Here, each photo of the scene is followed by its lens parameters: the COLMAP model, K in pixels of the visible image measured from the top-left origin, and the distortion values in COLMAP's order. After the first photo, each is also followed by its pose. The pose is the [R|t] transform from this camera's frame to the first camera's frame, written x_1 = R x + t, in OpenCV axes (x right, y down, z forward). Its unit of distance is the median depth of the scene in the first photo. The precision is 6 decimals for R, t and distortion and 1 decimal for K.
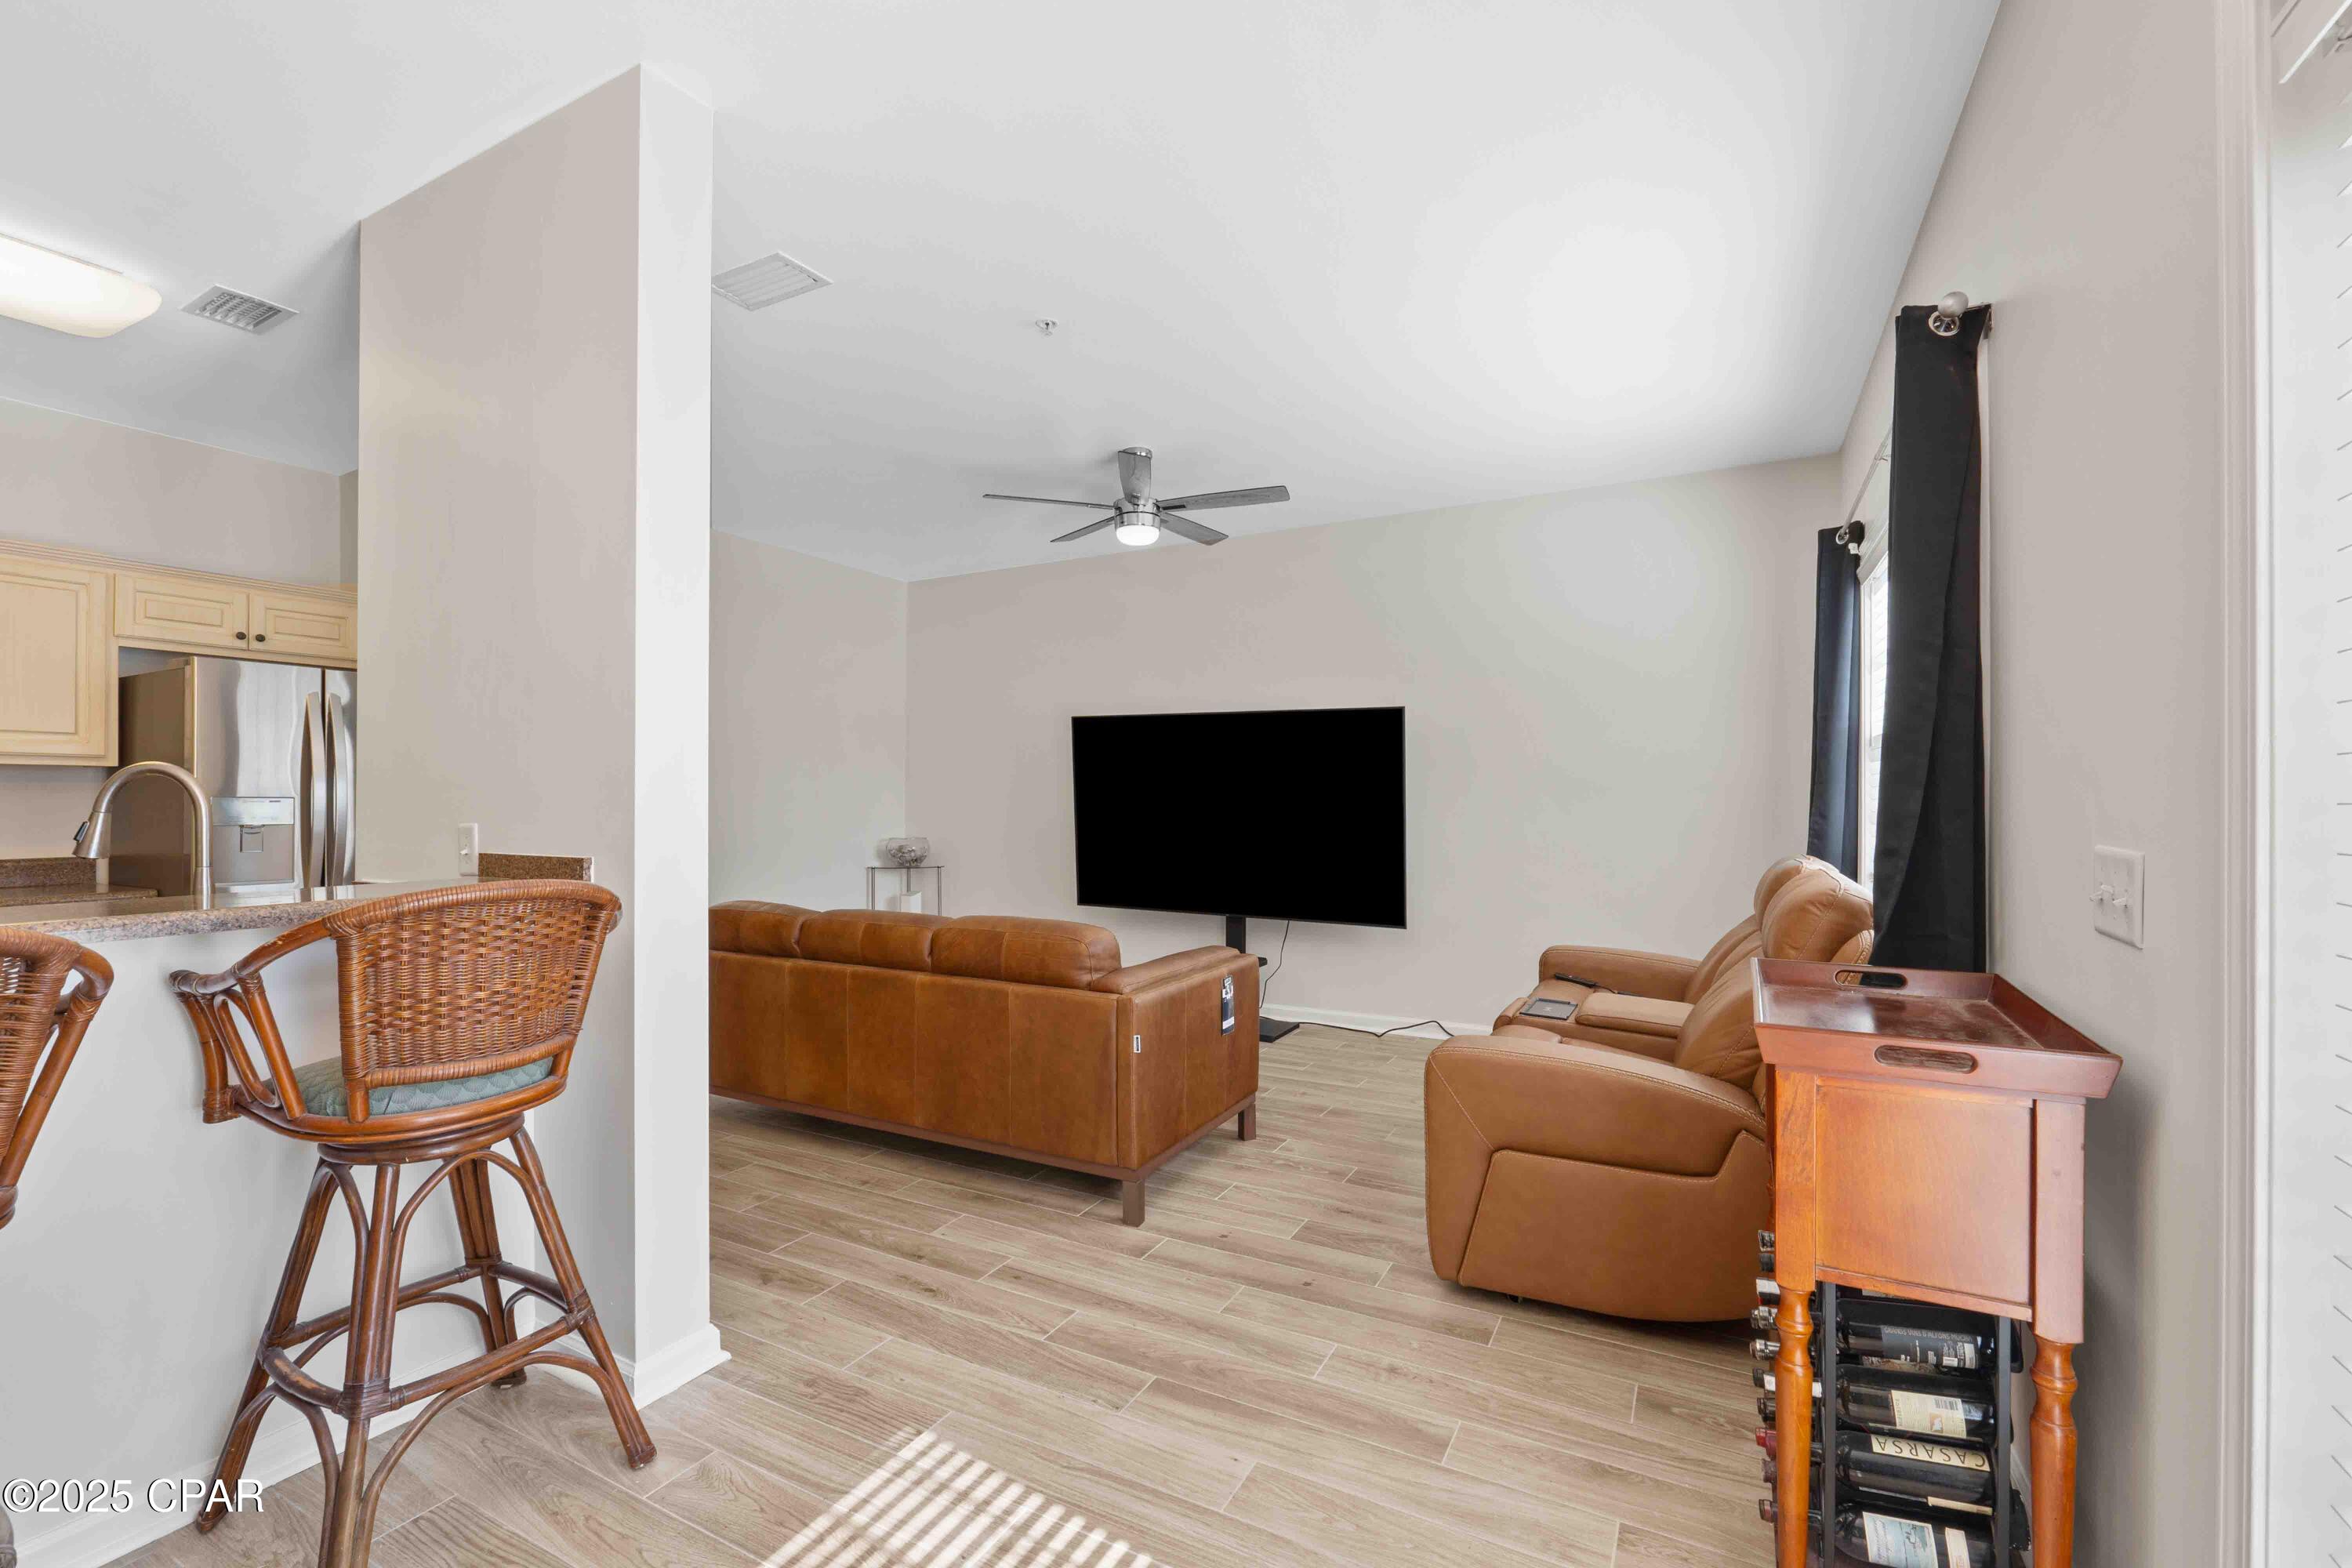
lens RADIAL K [[1014.5, 0, 1170.7], [0, 1014.5, 796.3], [0, 0, 1]] dist [-0.001532, -0.000096]
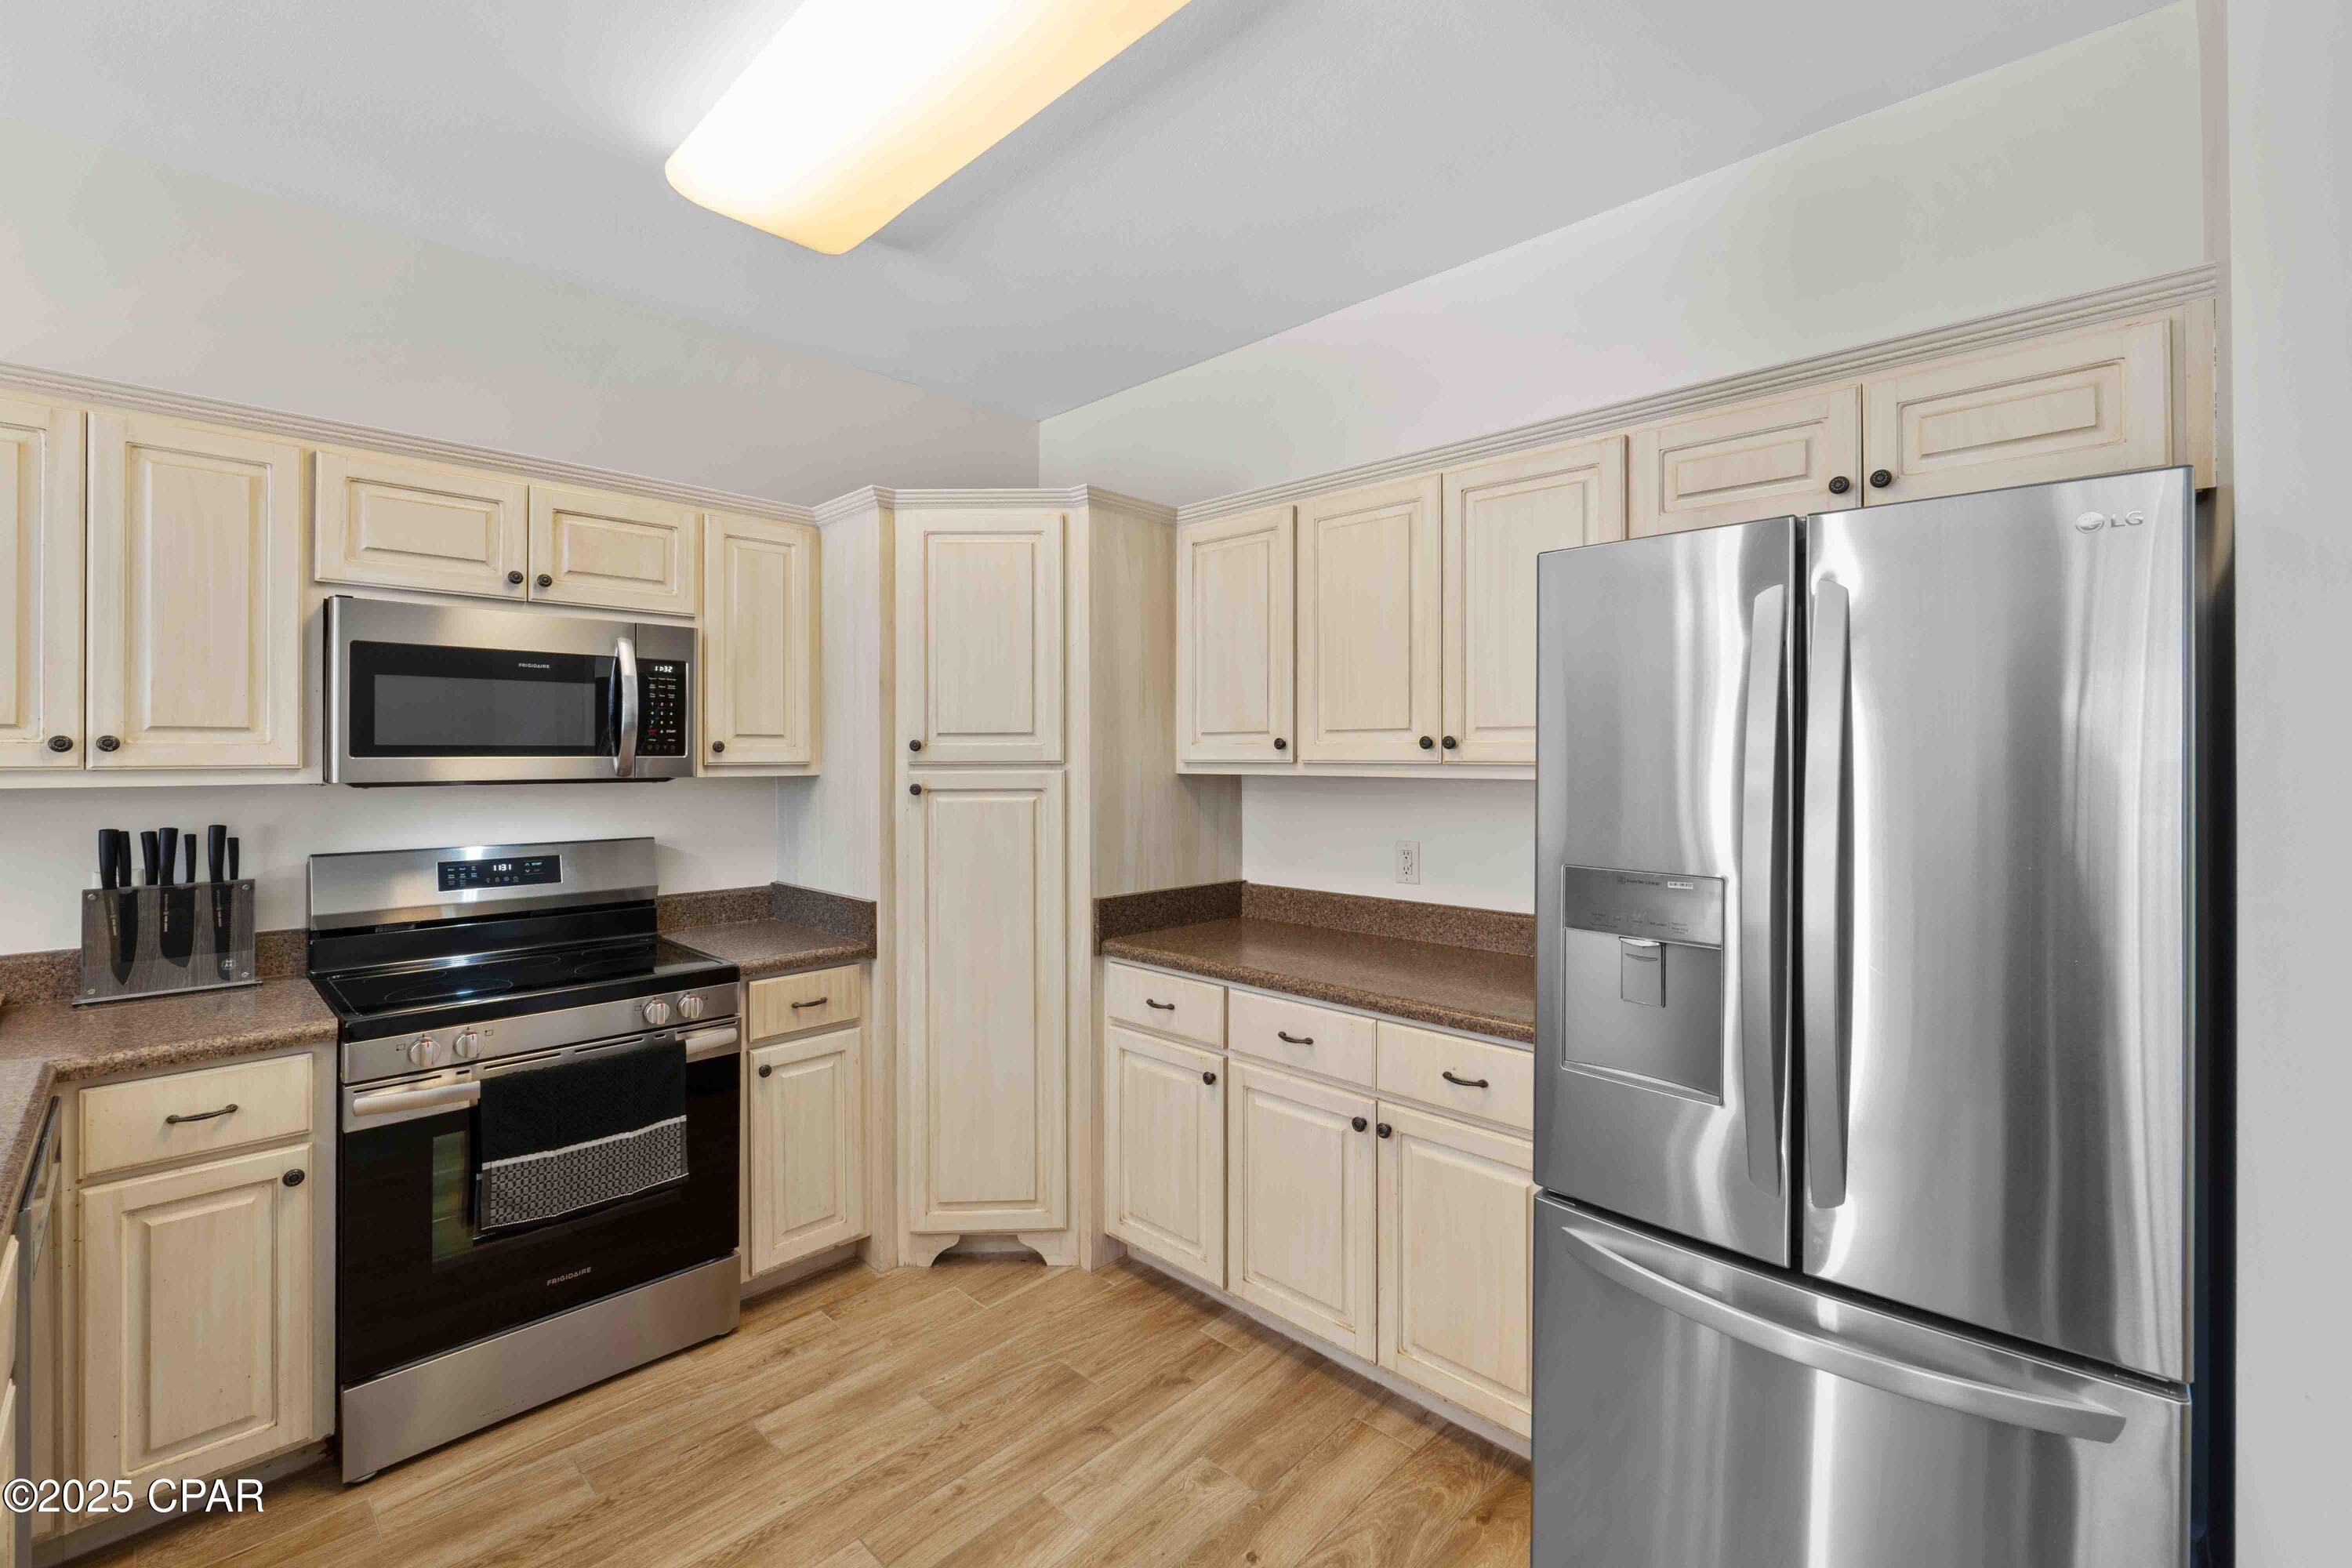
lens RADIAL K [[1003.7, 0, 1180.1], [0, 1003.7, 748.1], [0, 0, 1]] dist [-0.004302, 0.000201]
pose [[-0.269817, -0.006947, -0.962886, -0.536522], [-0.000716, 0.999975, -0.007014, -0.051767], [0.962911, -0.001203, -0.269816, 1.075157]]
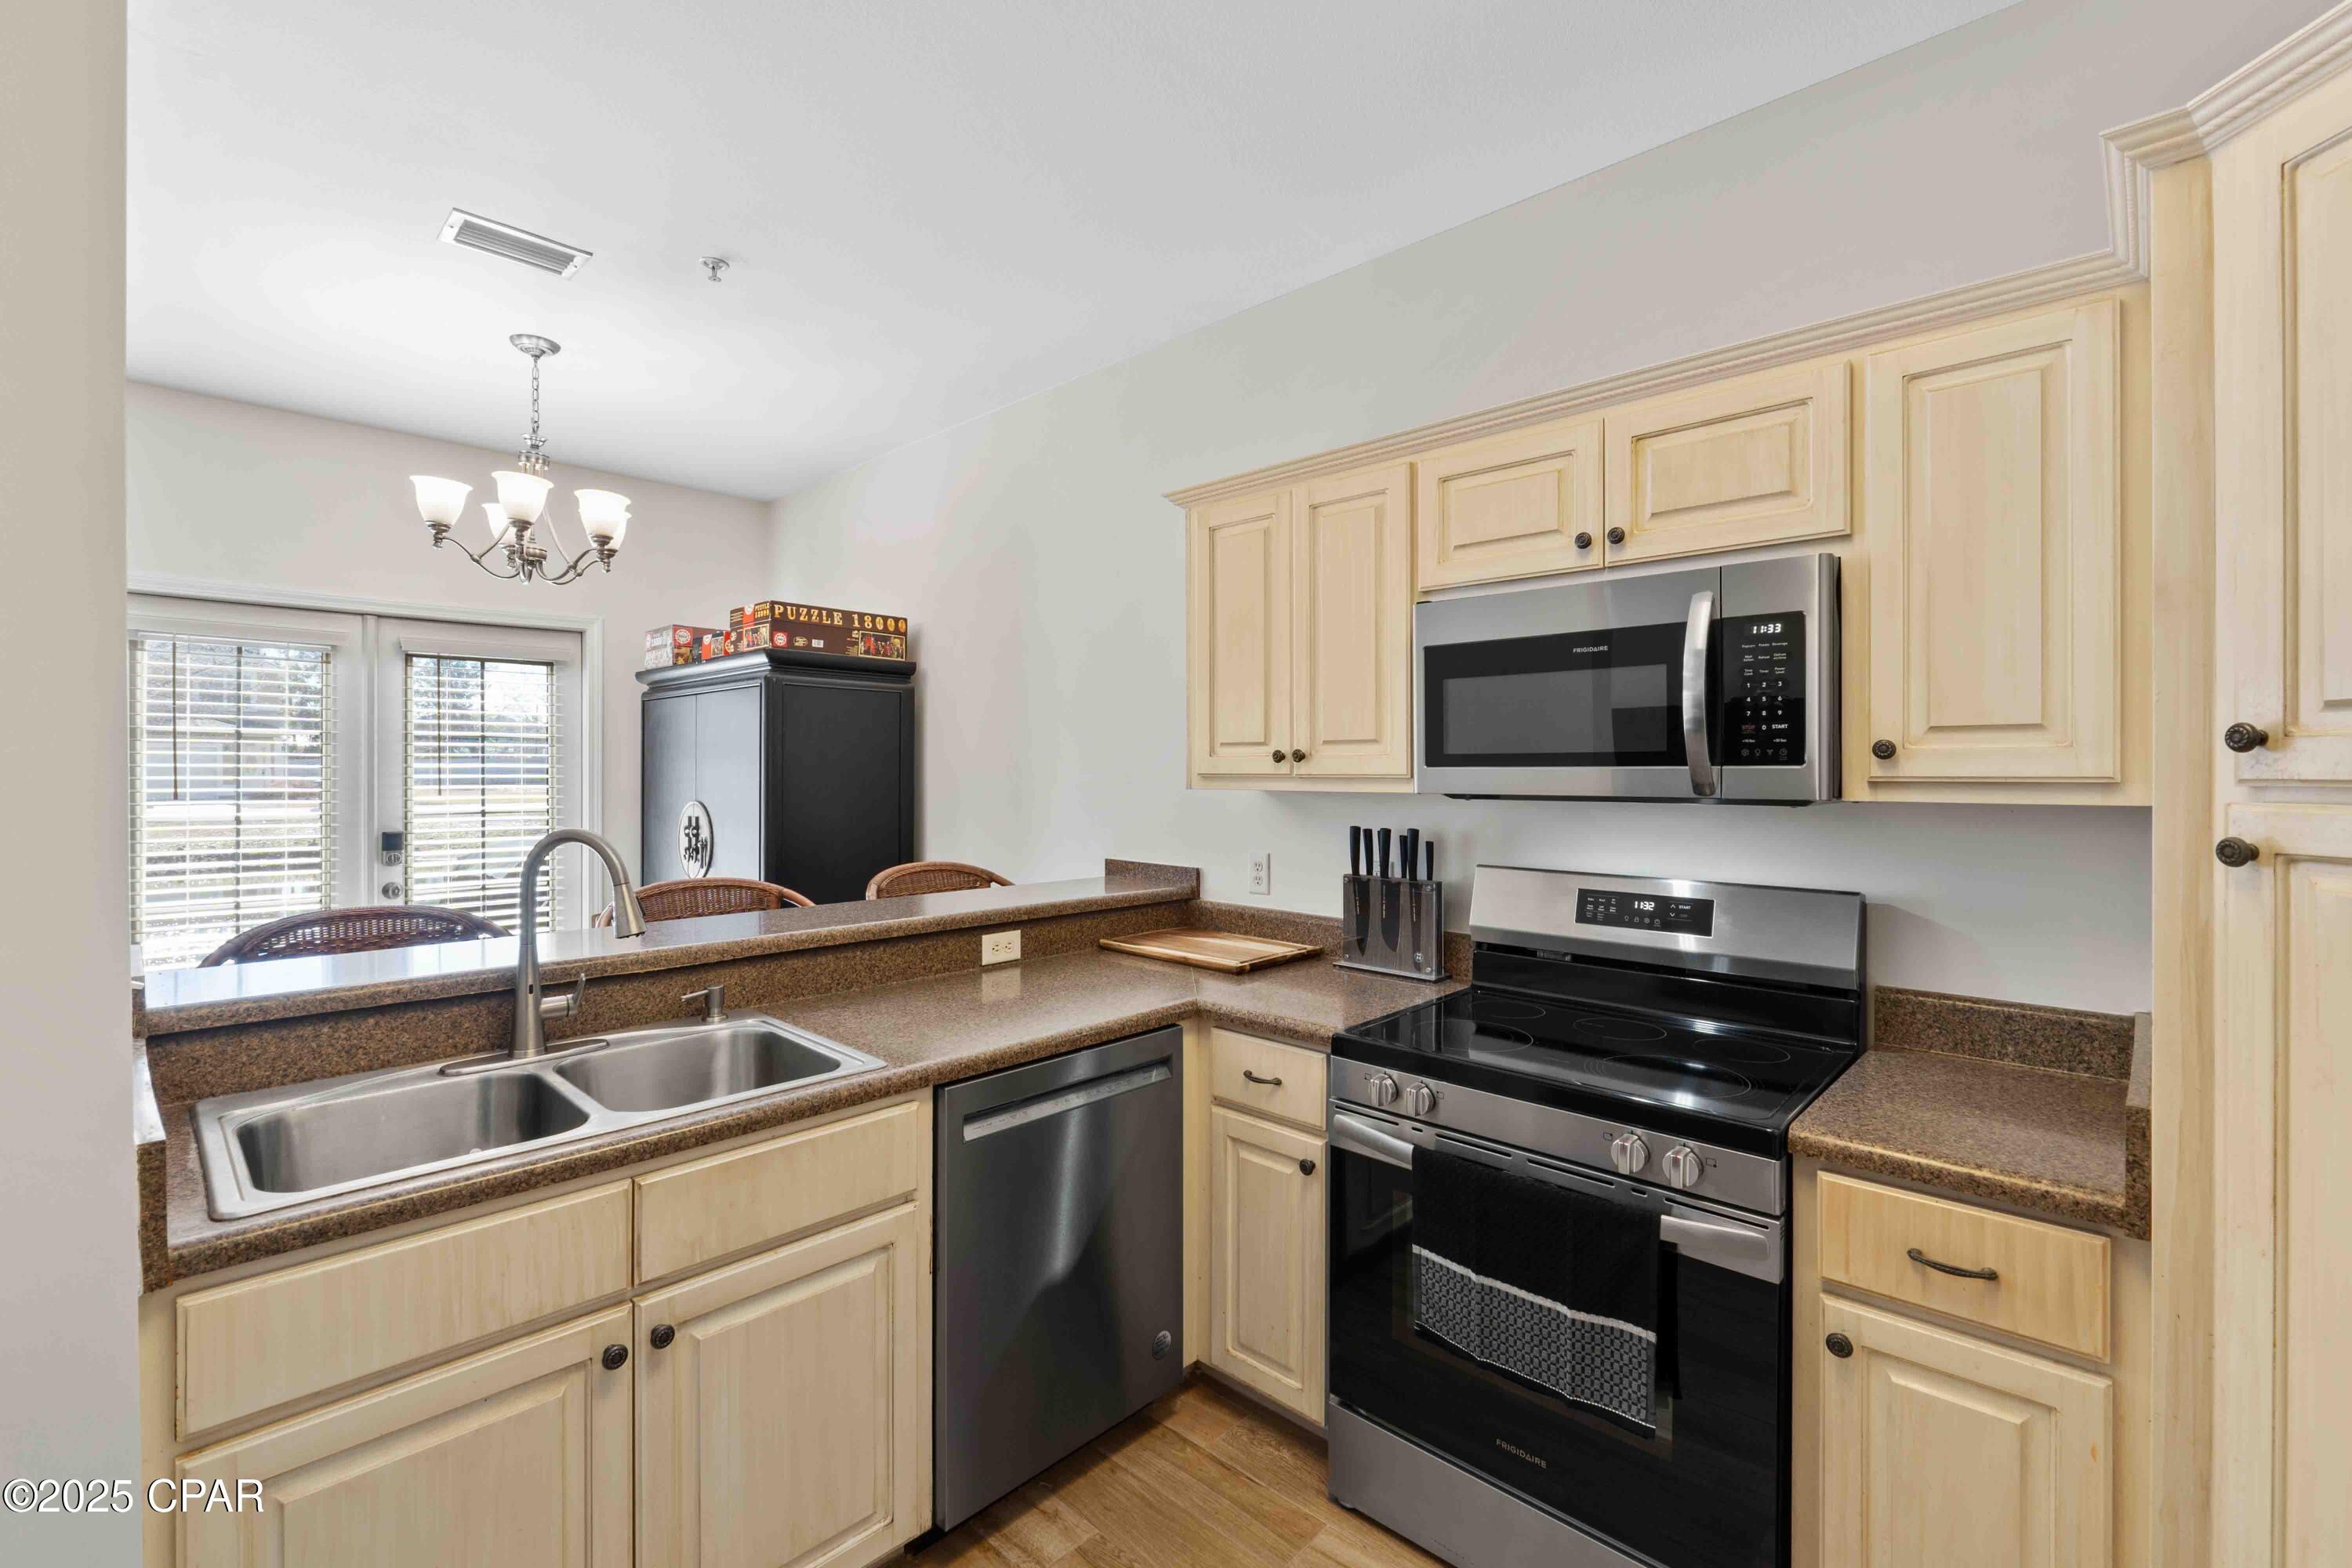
lens RADIAL K [[1010.9, 0, 1186.7], [0, 1010.9, 772.4], [0, 0, 1]] dist [-0.002564, -0.000358]
pose [[-0.965437, -0.000447, 0.260637, -1.045324], [0.001183, 0.999981, 0.006098, -0.050770], [-0.260635, 0.006196, -0.965418, 1.035807]]
